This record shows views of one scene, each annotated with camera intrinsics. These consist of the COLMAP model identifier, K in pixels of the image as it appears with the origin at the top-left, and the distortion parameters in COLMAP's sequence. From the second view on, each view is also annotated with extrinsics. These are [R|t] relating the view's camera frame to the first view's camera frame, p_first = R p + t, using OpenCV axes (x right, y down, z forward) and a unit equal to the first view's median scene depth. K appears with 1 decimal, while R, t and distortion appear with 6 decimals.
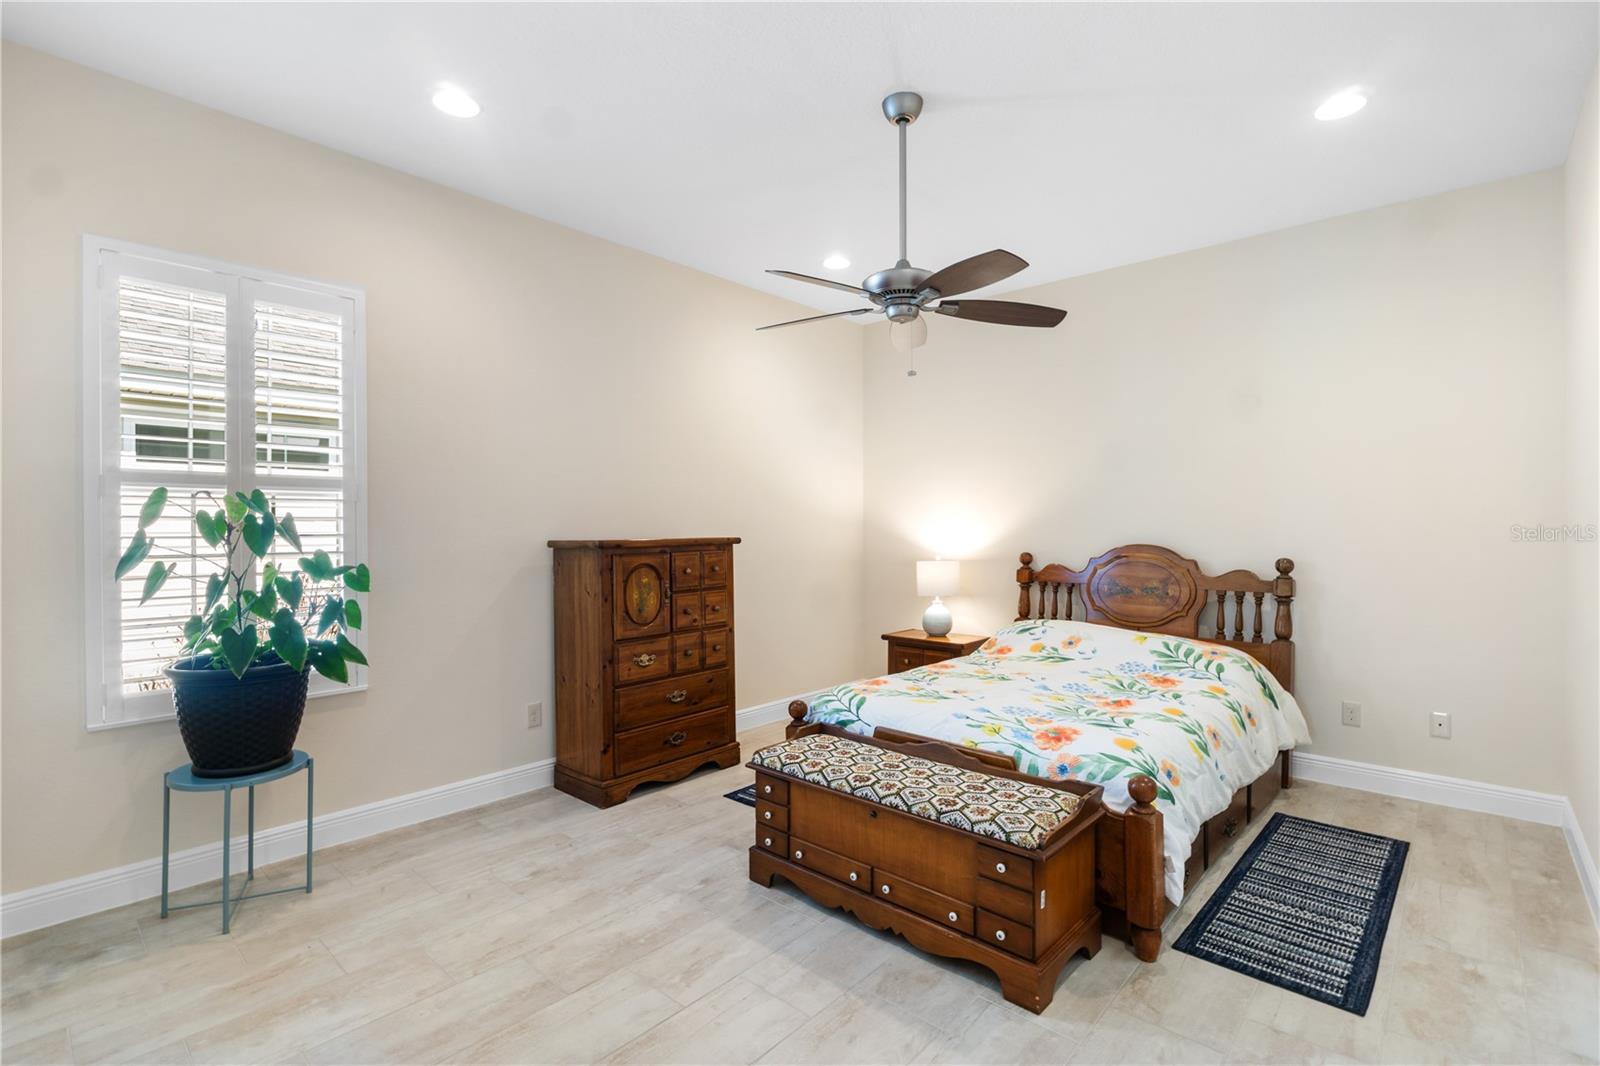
lens RADIAL K [[737.1, 0, 807.2], [0, 737.1, 536.4], [0, 0, 1]] dist [-0.011145, 0.002910]
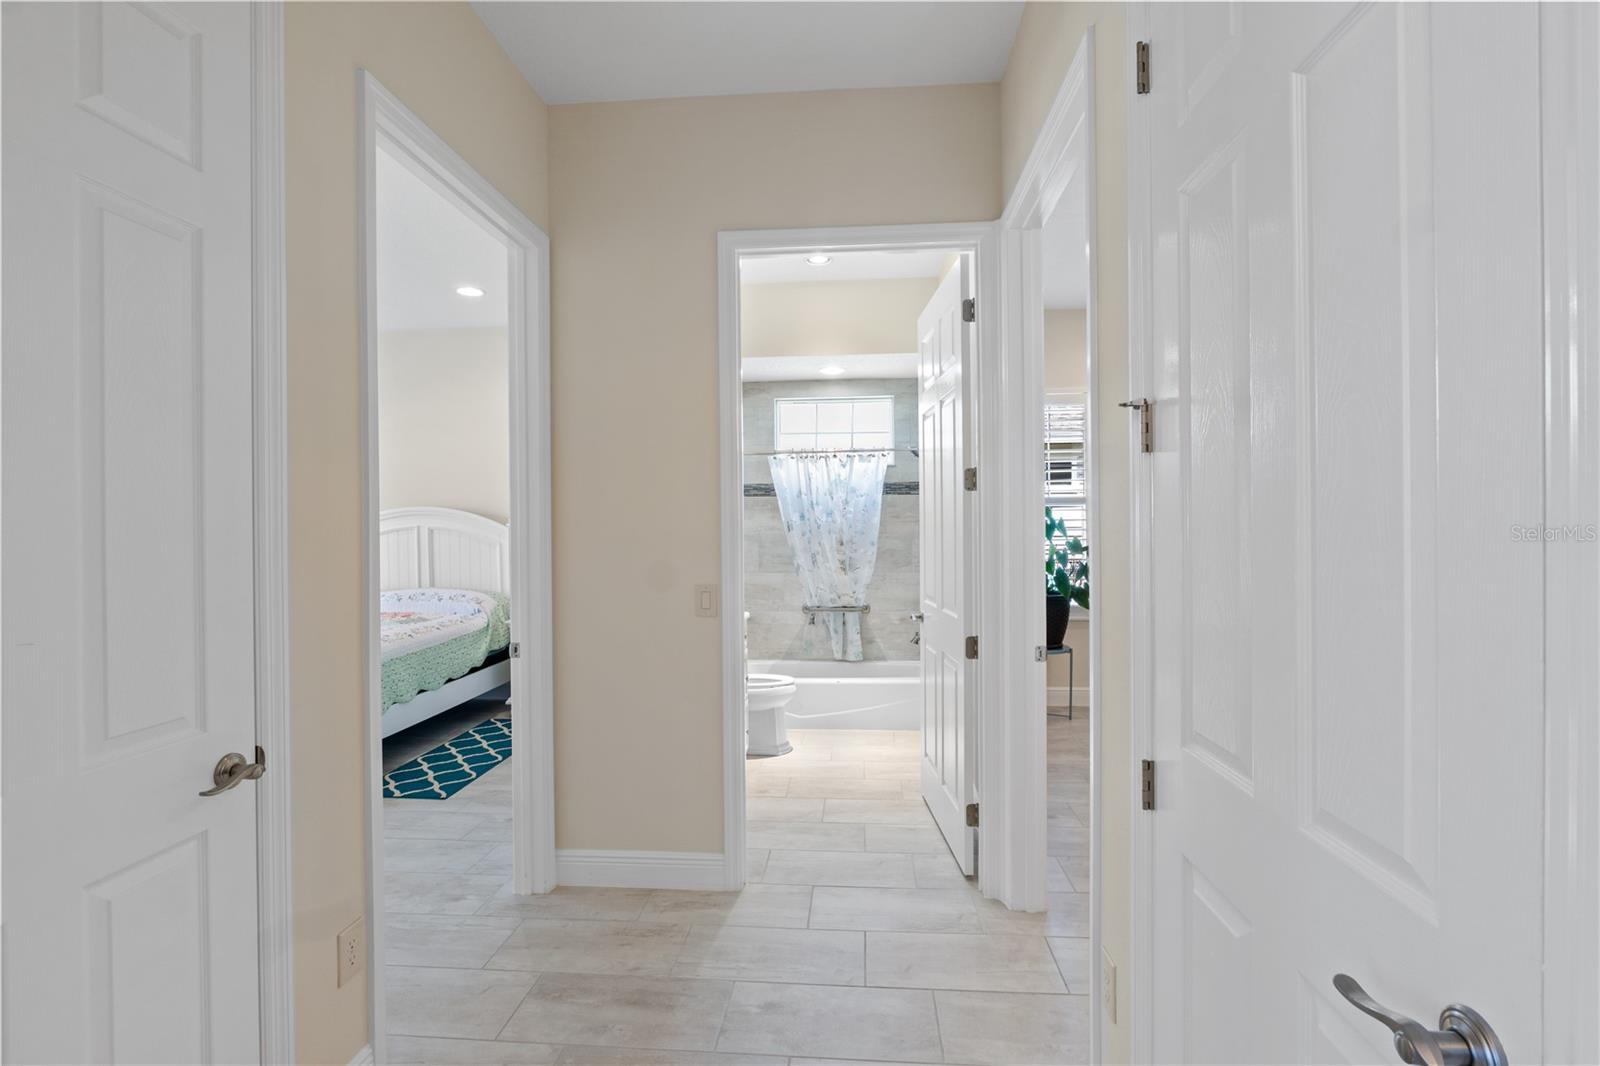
lens RADIAL K [[737.1, 0, 814.5], [0, 737.1, 528.7], [0, 0, 1]] dist [-0.011145, 0.002910]
pose [[0.598446, 0.008654, -0.801116, 0.429505], [0.006887, 0.999849, 0.015945, -0.037691], [0.801133, -0.015060, 0.598296, -0.639234]]
